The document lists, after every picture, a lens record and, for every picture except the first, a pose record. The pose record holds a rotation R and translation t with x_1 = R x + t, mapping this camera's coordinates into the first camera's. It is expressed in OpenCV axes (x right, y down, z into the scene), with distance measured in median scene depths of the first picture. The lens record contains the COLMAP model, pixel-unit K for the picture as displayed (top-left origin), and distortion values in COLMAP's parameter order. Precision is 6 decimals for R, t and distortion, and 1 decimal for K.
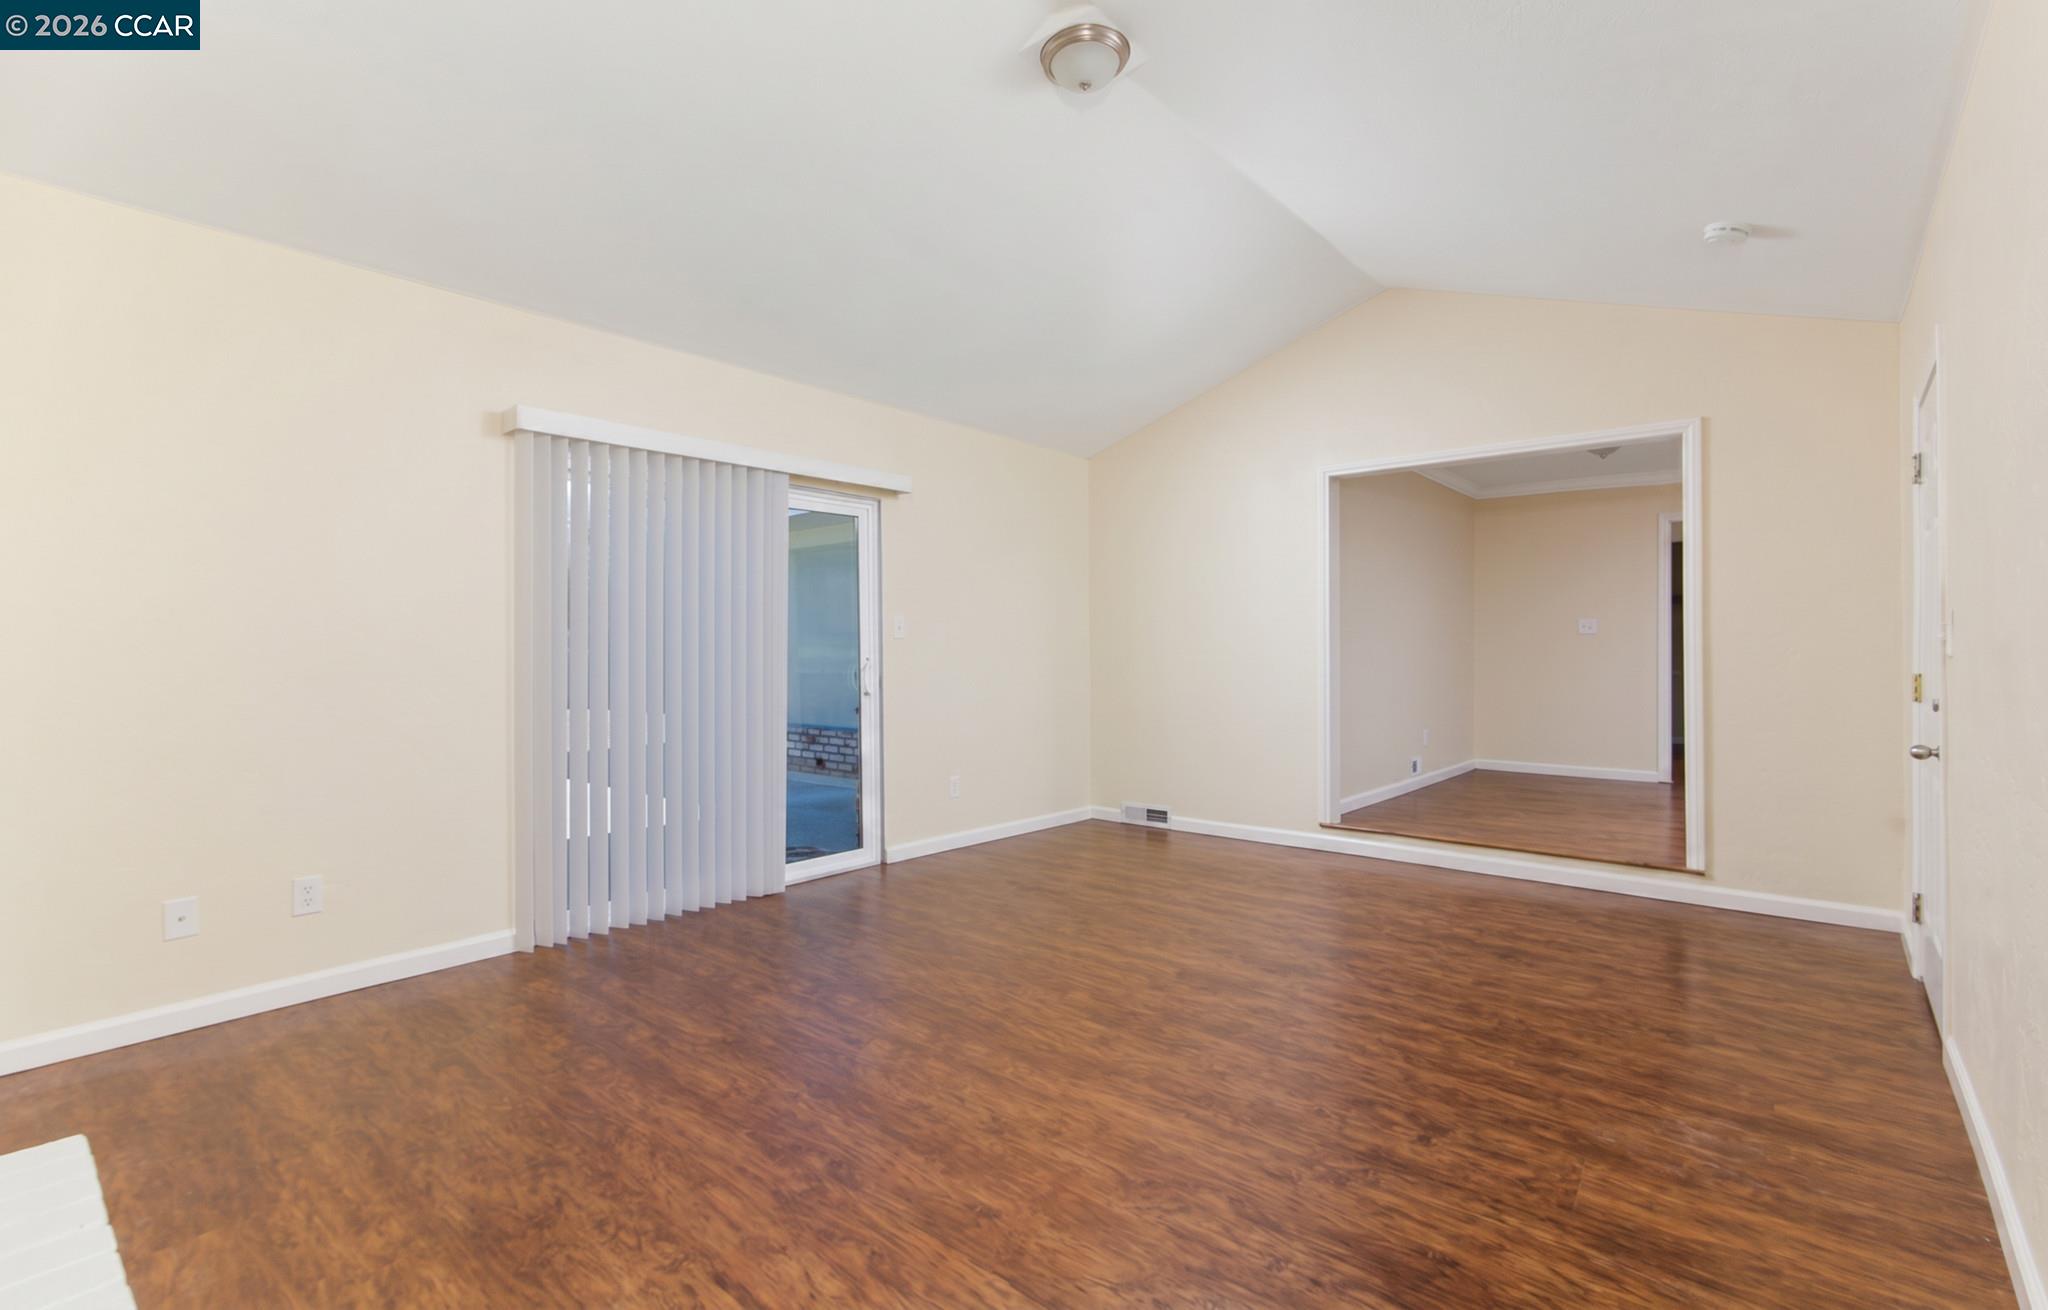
lens RADIAL K [[914.2, 0, 1026.4], [0, 914.2, 652.1], [0, 0, 1]] dist [0.004987, 0.000767]
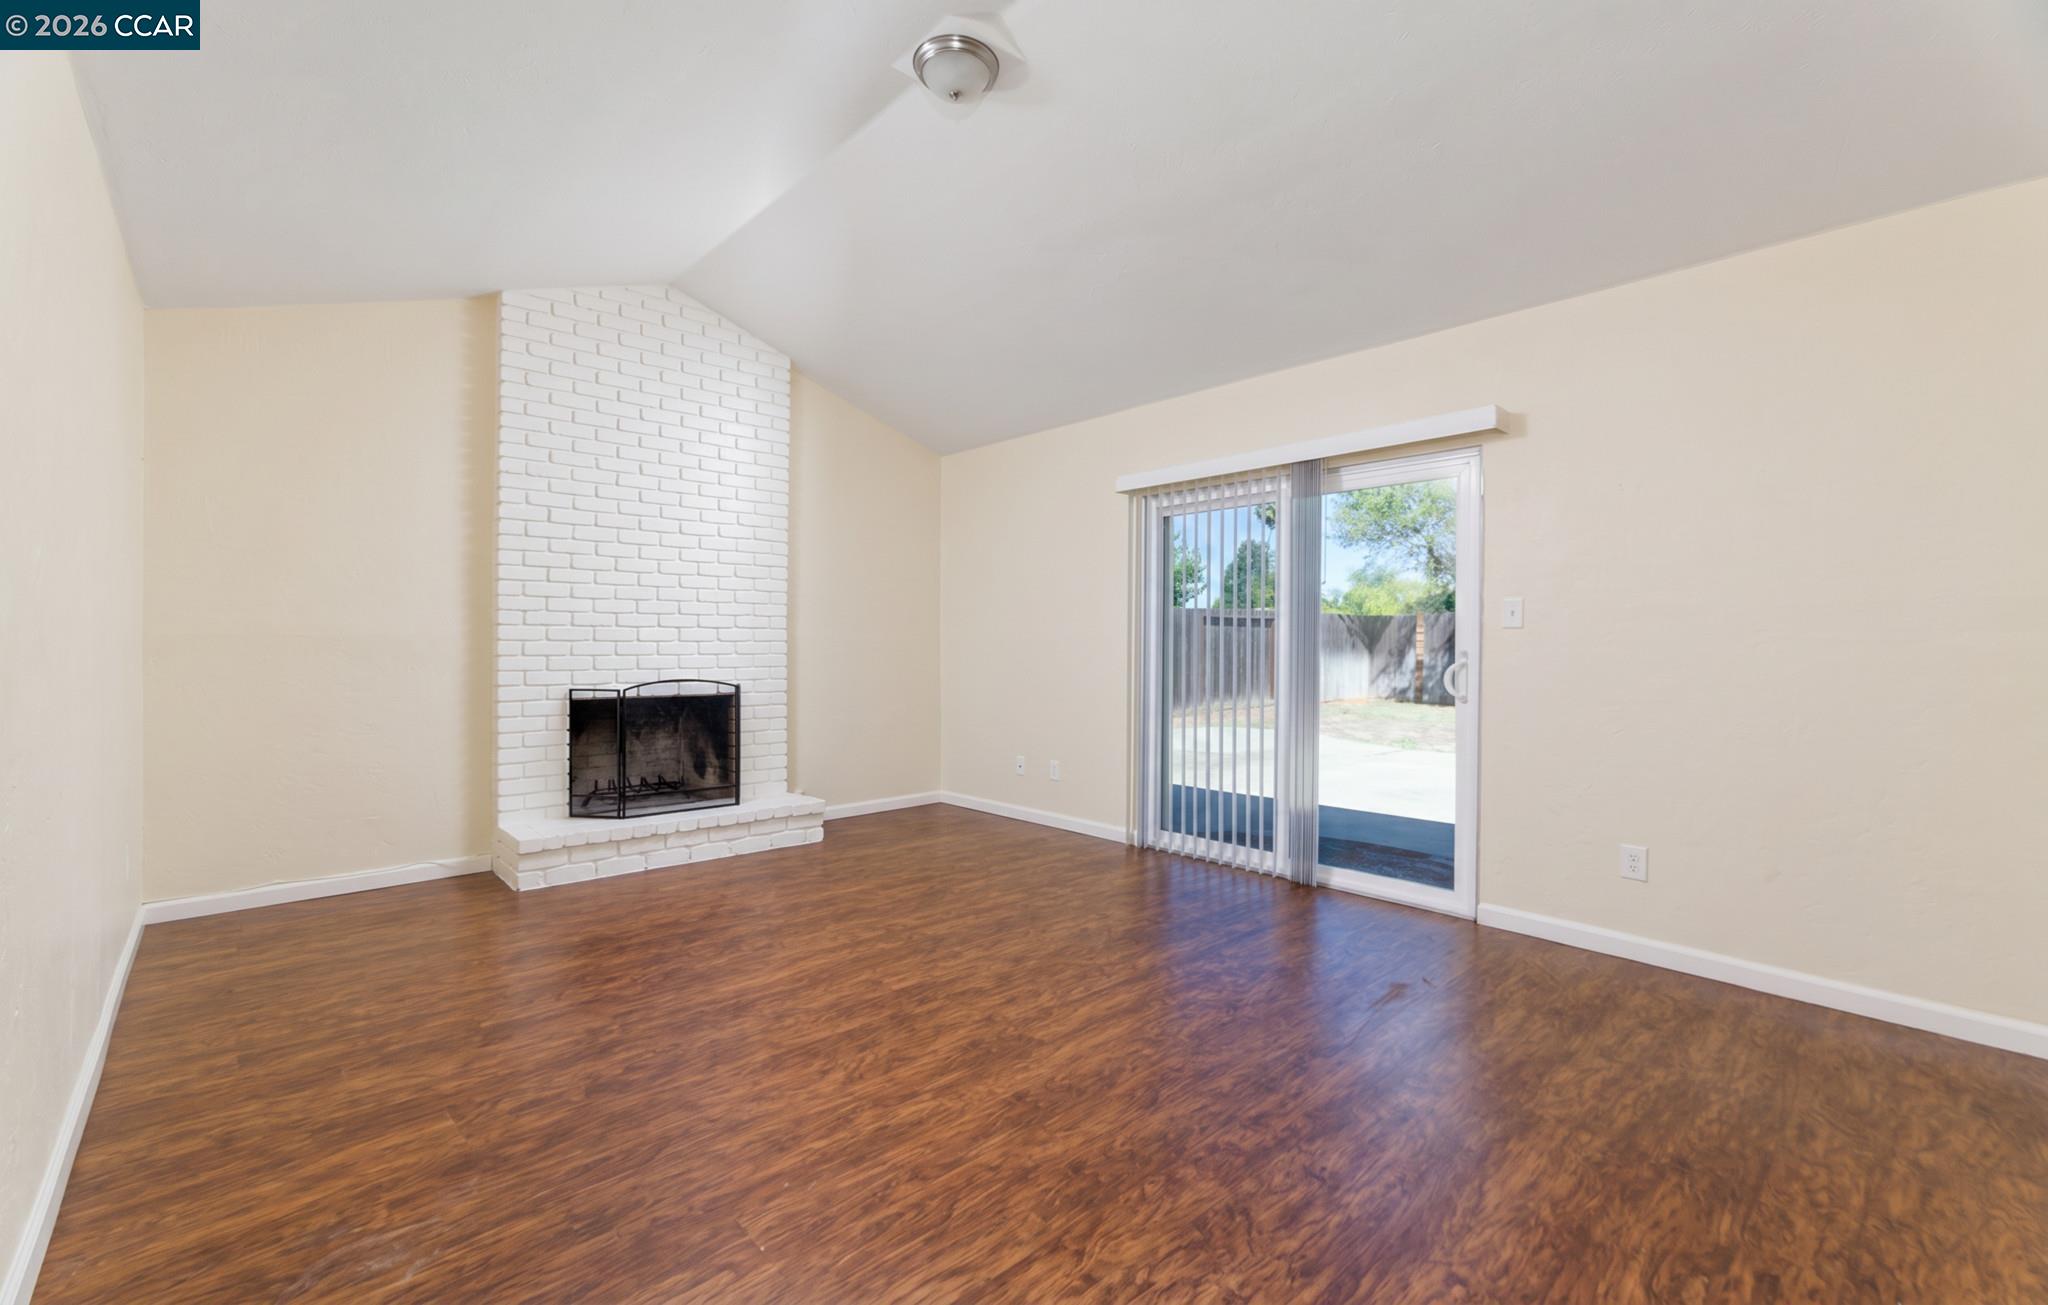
lens RADIAL K [[876.6, 0, 1026.8], [0, 876.6, 644.8], [0, 0, 1]] dist [-0.004979, -0.000664]
pose [[-0.132974, 0.004807, -0.991108, 1.364499], [-0.004637, 0.999974, 0.005472, -0.004615], [0.991109, 0.005323, -0.132949, 1.602212]]
